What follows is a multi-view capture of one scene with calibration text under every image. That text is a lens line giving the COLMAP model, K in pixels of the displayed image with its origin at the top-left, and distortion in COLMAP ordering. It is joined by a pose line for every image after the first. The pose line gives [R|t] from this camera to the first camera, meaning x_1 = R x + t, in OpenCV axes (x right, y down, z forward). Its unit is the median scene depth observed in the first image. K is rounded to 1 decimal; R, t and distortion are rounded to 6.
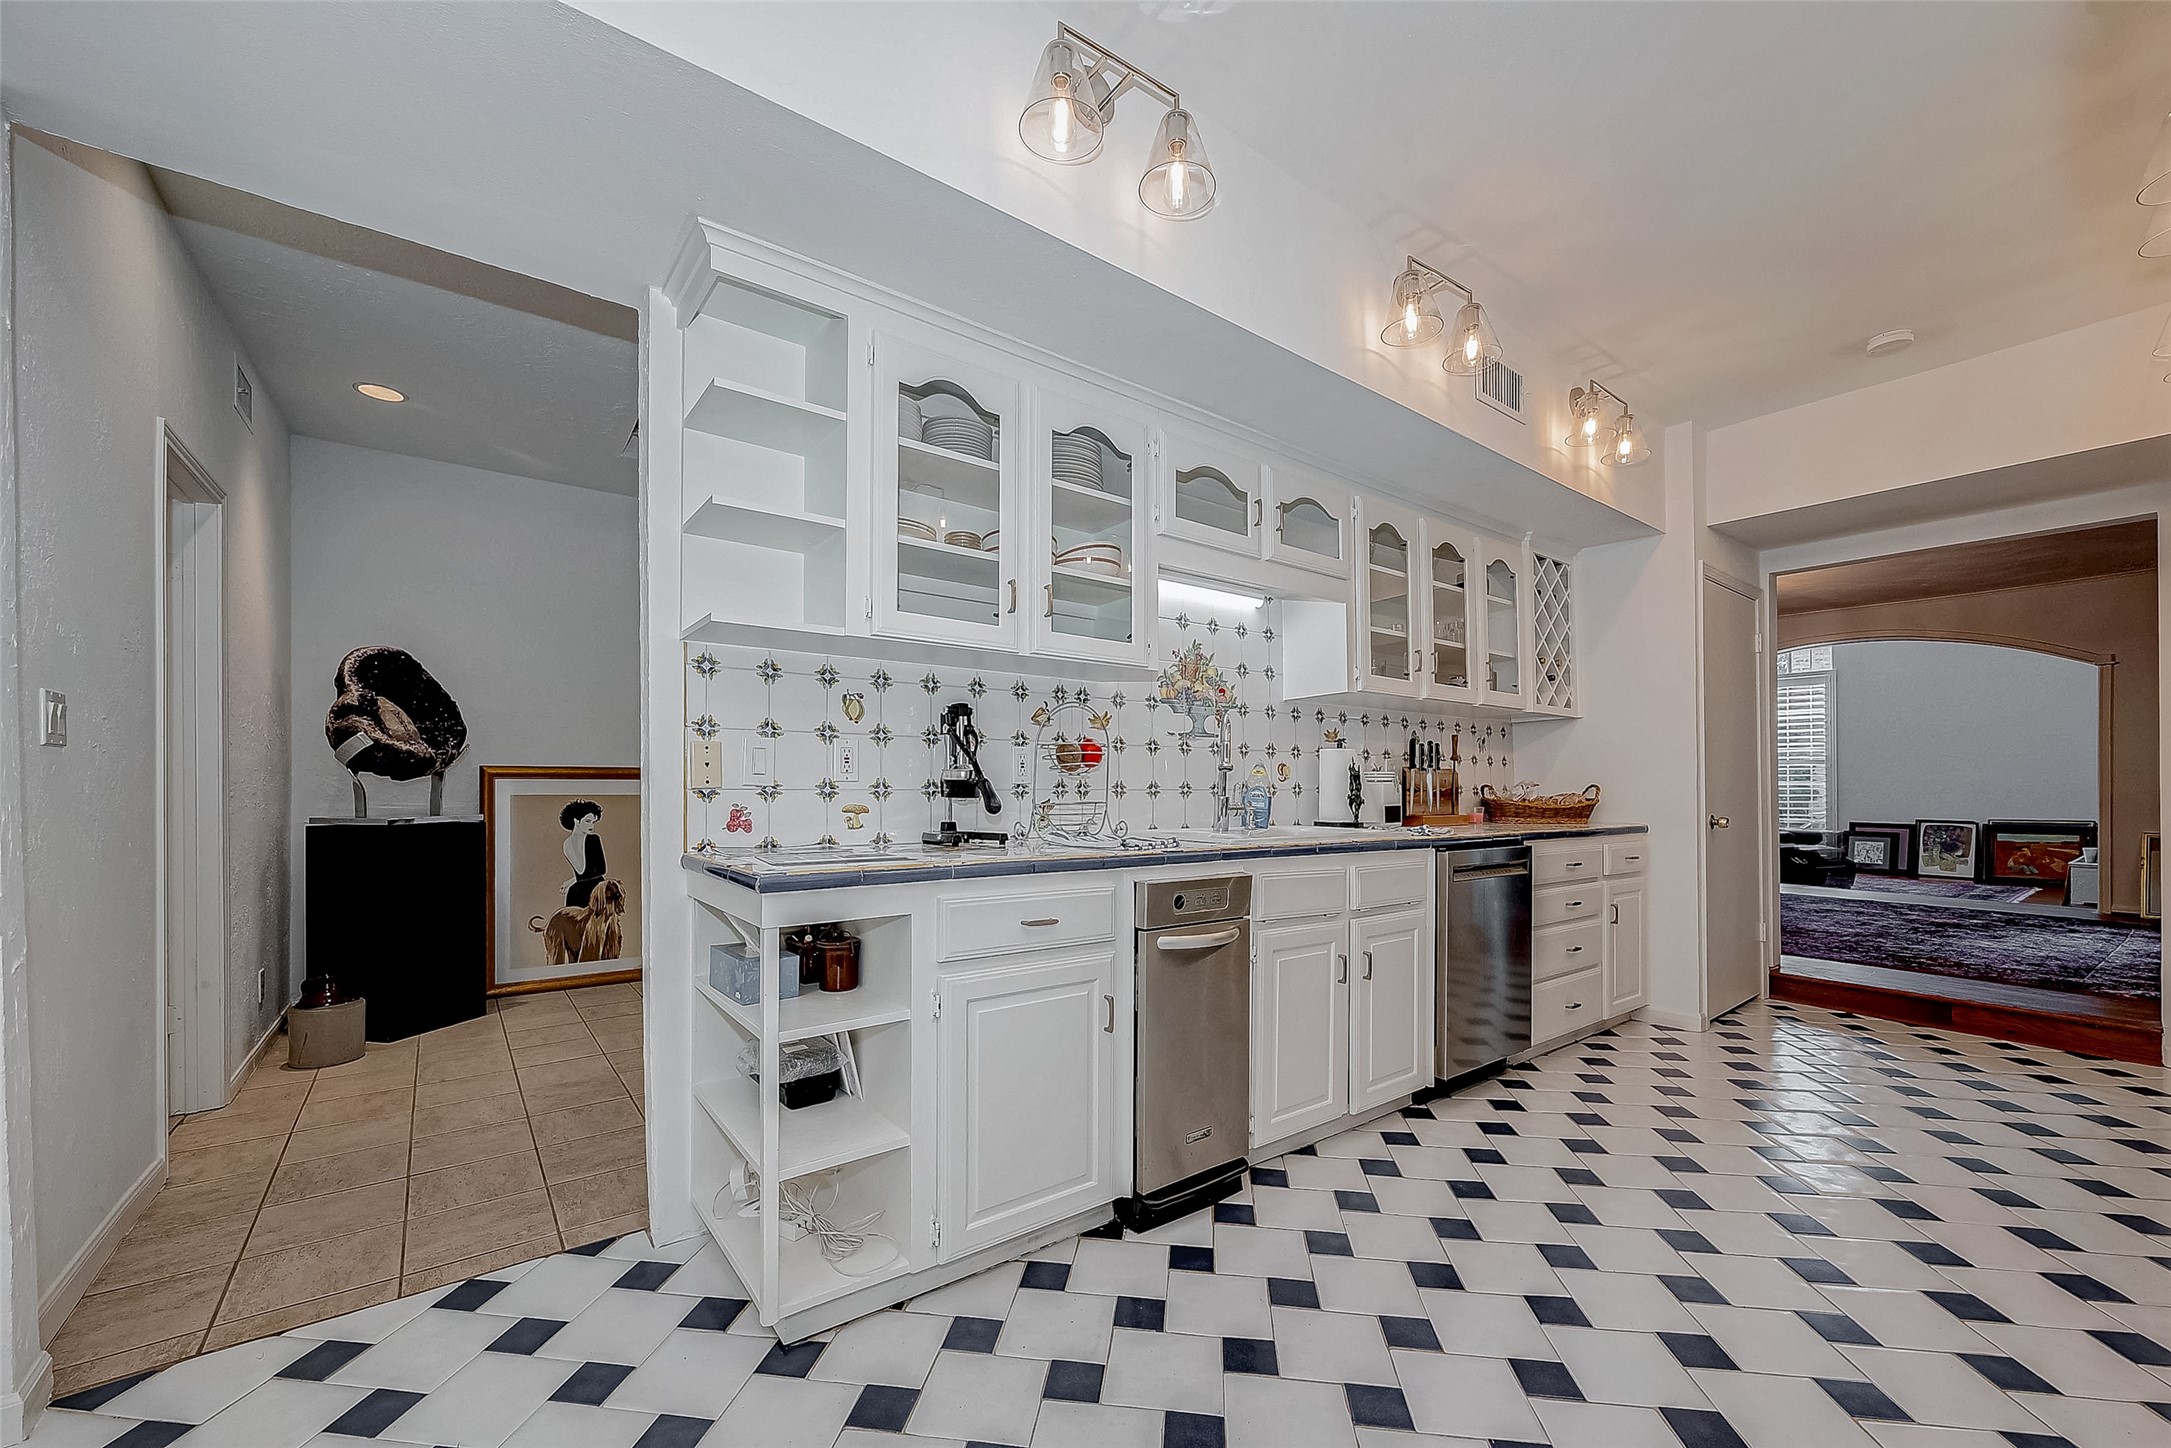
lens RADIAL K [[851.8, 0, 1083.6], [0, 851.8, 783.1], [0, 0, 1]] dist [-0.003350, -0.000049]
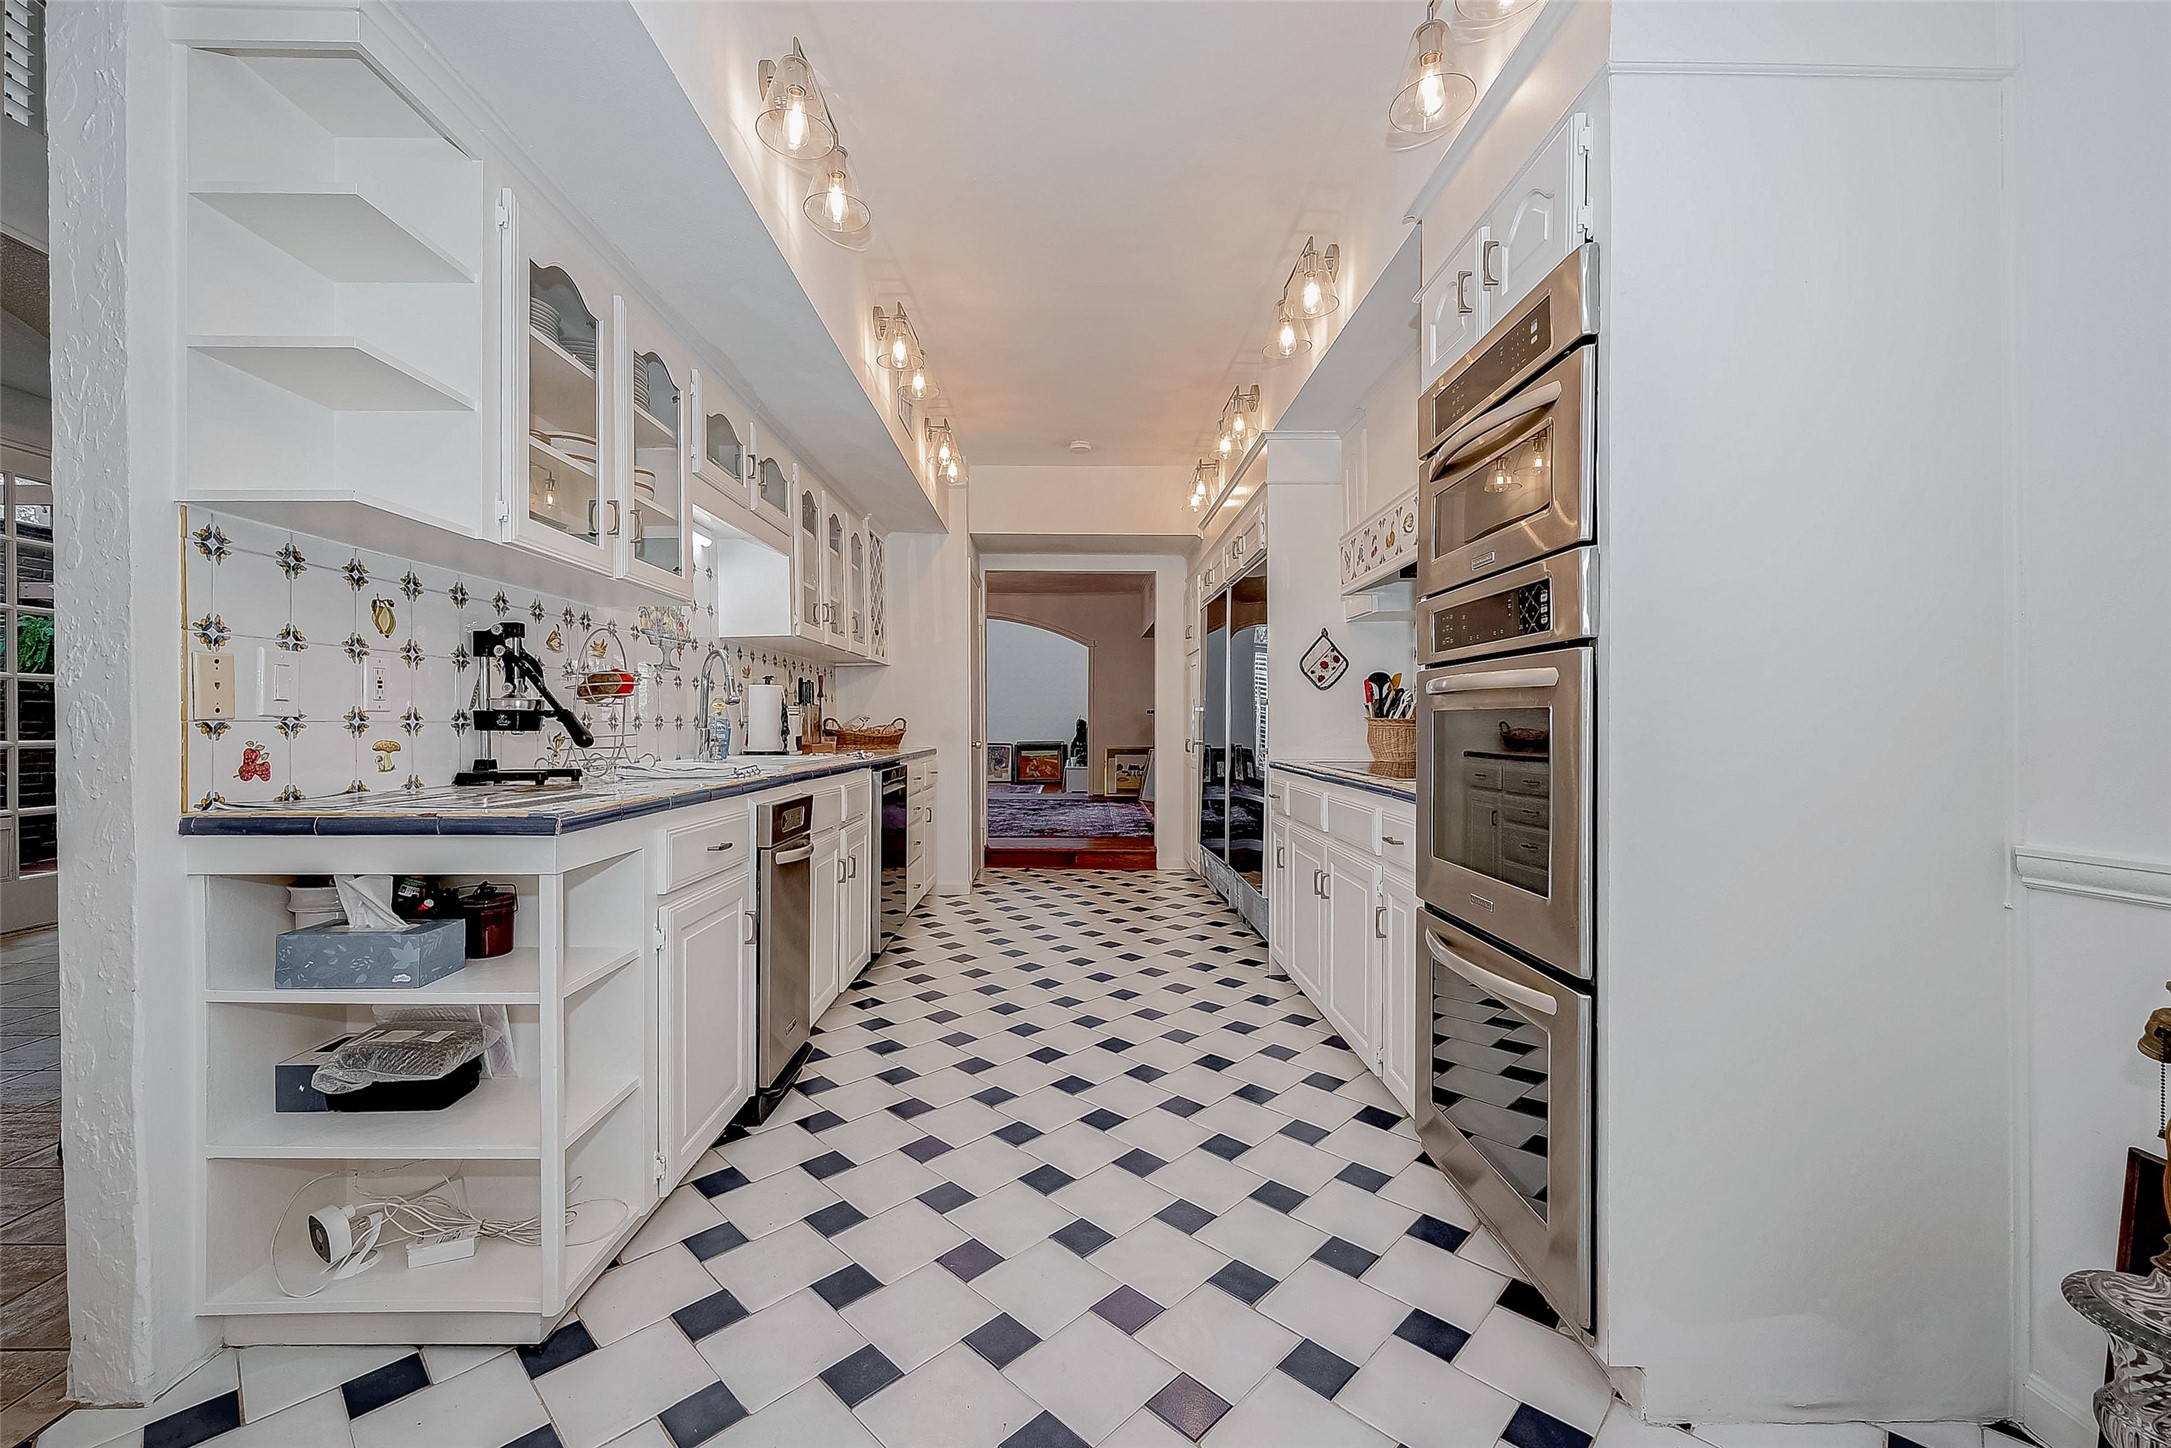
lens RADIAL K [[871.4, 0, 1078.0], [0, 871.4, 722.0], [0, 0, 1]] dist [-0.001733, -0.000233]
pose [[0.594093, -0.002165, 0.804394, -0.525407], [-0.002376, 0.999987, 0.004447, 0.002786], [-0.804393, -0.004553, 0.594080, 0.005510]]
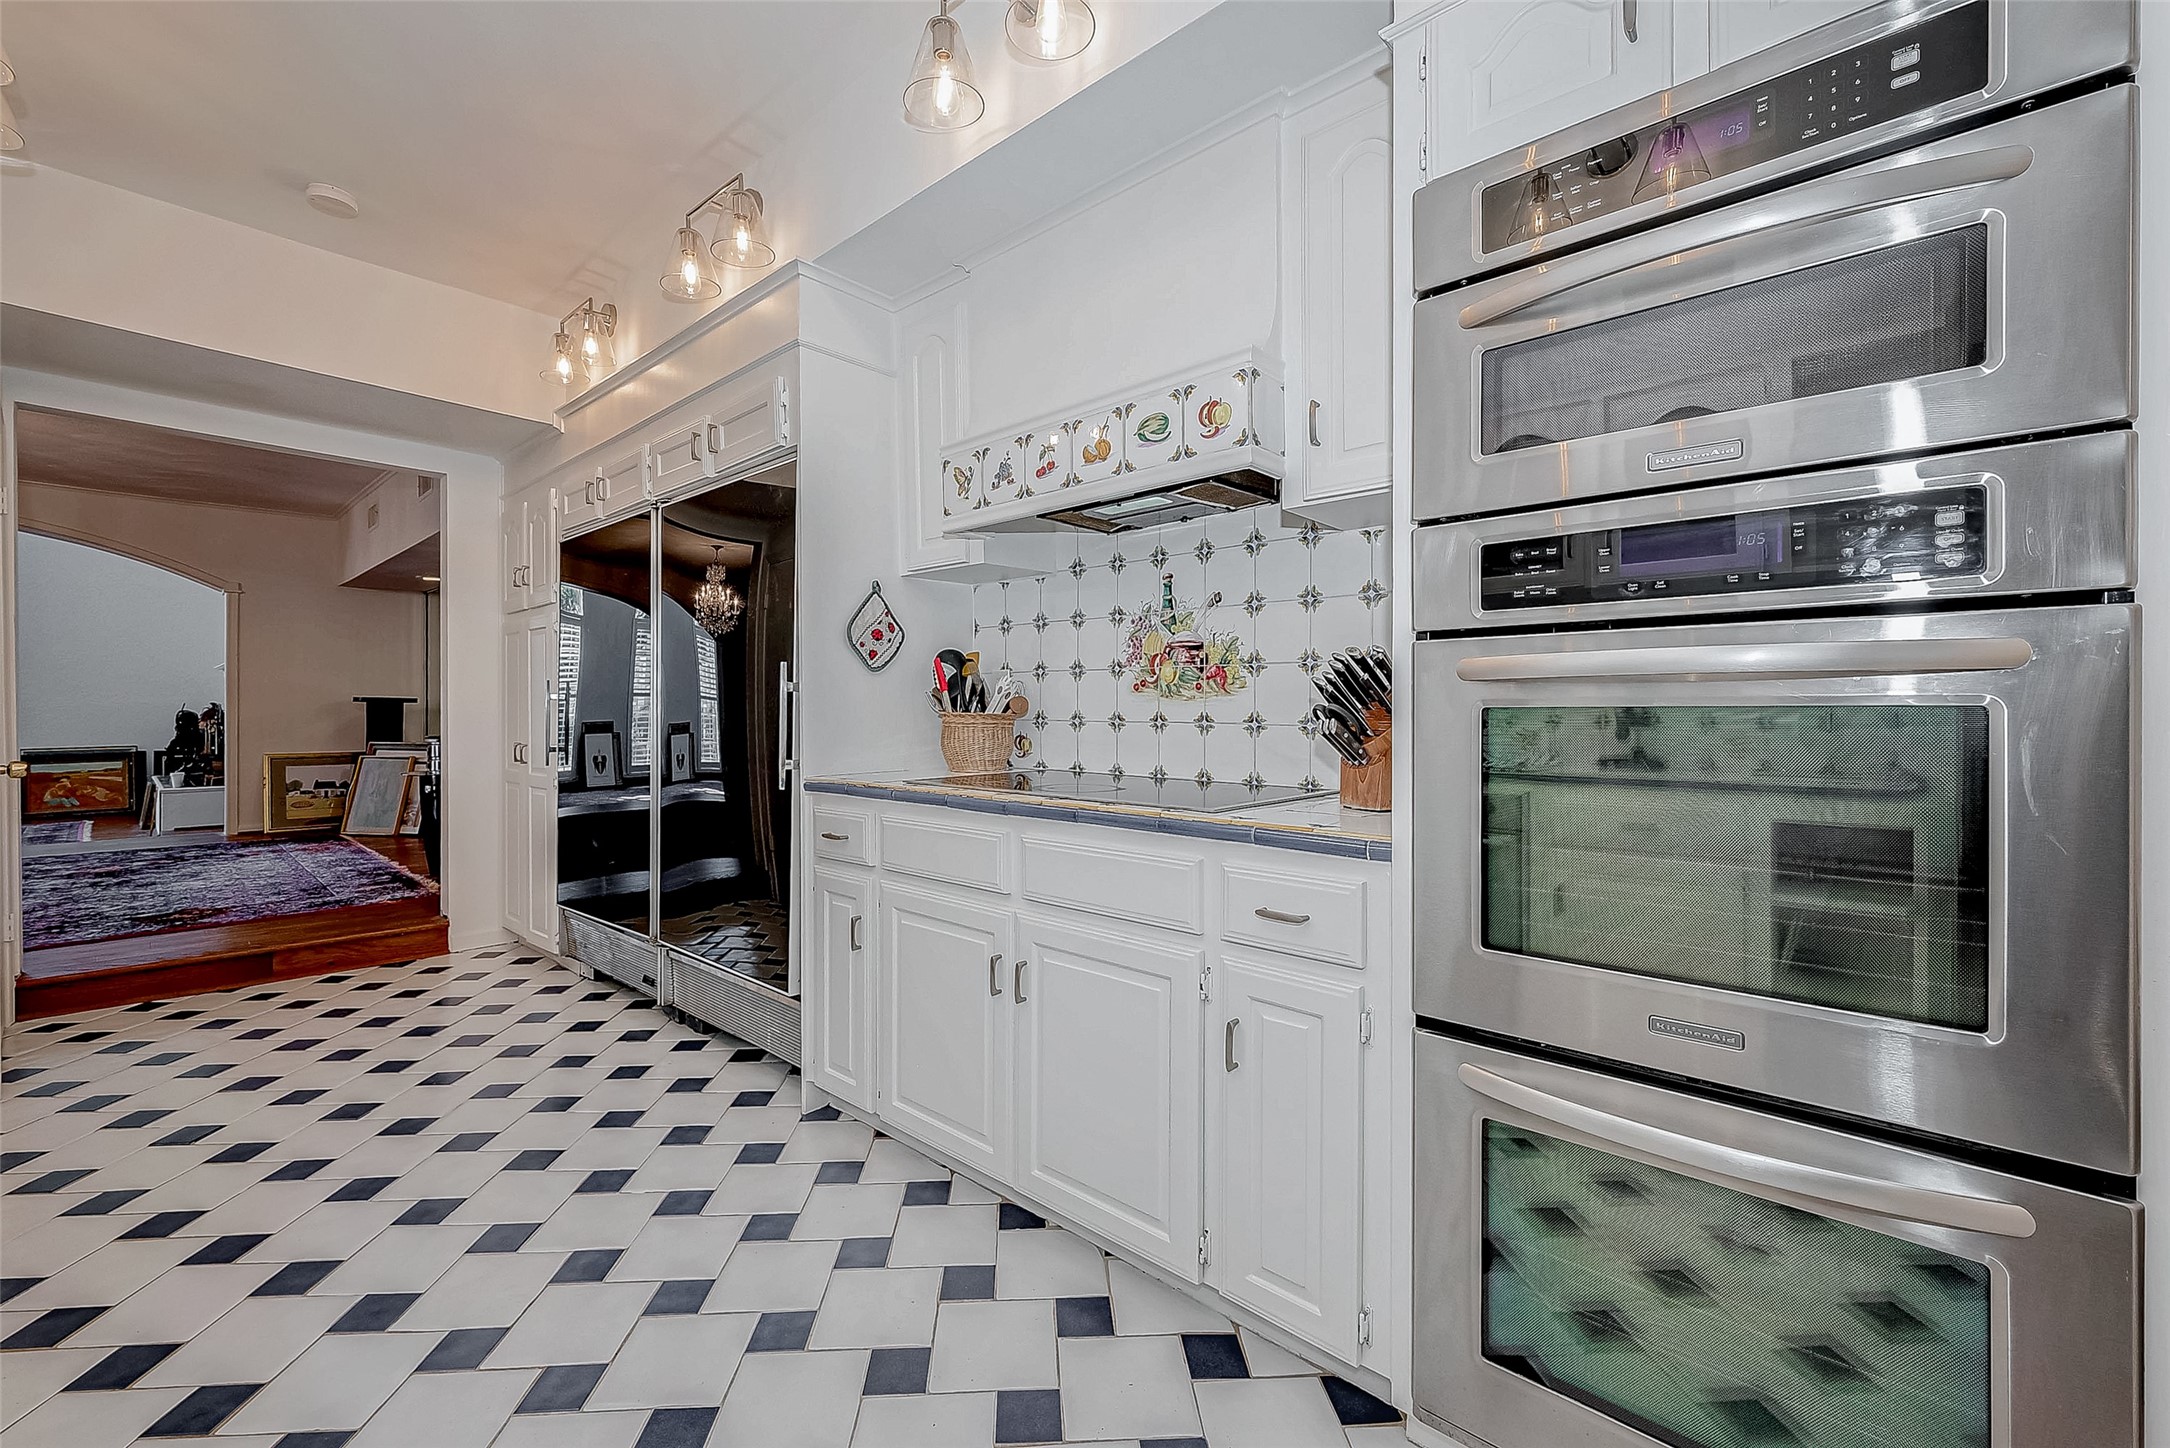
lens RADIAL K [[871.0, 0, 1082.2], [0, 871.0, 711.2], [0, 0, 1]] dist [-0.001733, -0.000233]
pose [[-0.199468, -0.005539, 0.979889, -0.088597], [-0.000168, 0.999984, 0.005618, -0.006276], [-0.979904, 0.000956, -0.199466, 0.564379]]
